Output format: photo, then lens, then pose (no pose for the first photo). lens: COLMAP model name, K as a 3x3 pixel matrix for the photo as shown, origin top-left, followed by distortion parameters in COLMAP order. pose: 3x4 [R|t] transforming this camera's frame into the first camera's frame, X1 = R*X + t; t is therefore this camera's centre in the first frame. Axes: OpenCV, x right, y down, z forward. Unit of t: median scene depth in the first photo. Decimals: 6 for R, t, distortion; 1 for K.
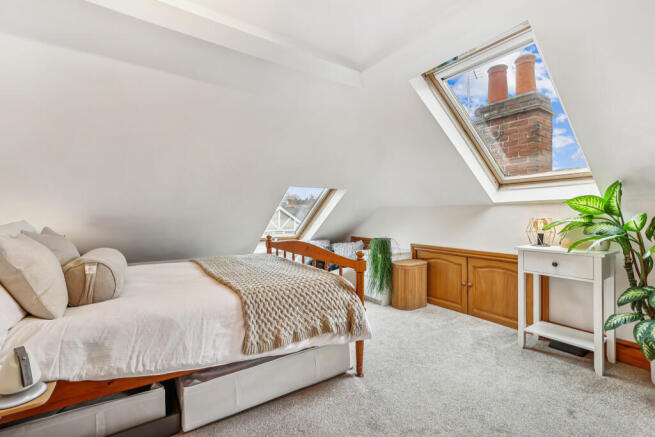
lens RADIAL K [[307.9, 0, 322.2], [0, 307.9, 220.4], [0, 0, 1]] dist [0.008244, 0.002188]
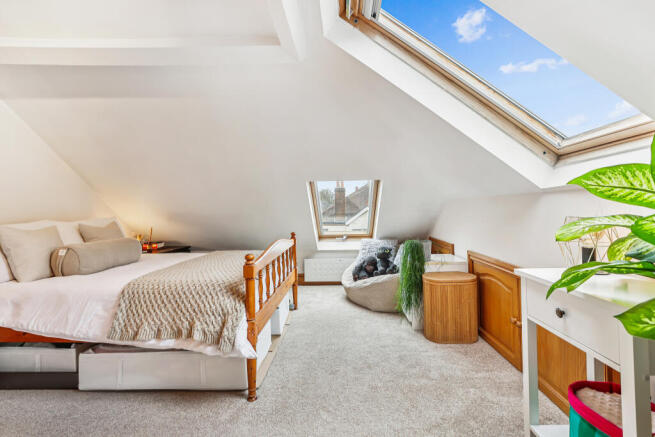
lens RADIAL K [[307.9, 0, 326.4], [0, 307.9, 212.2], [0, 0, 1]] dist [0.008244, 0.002188]
pose [[0.808989, -0.004246, -0.587809, 0.902910], [-0.002492, 0.999940, -0.010653, -0.008705], [0.587819, 0.010083, 0.808930, 0.478263]]
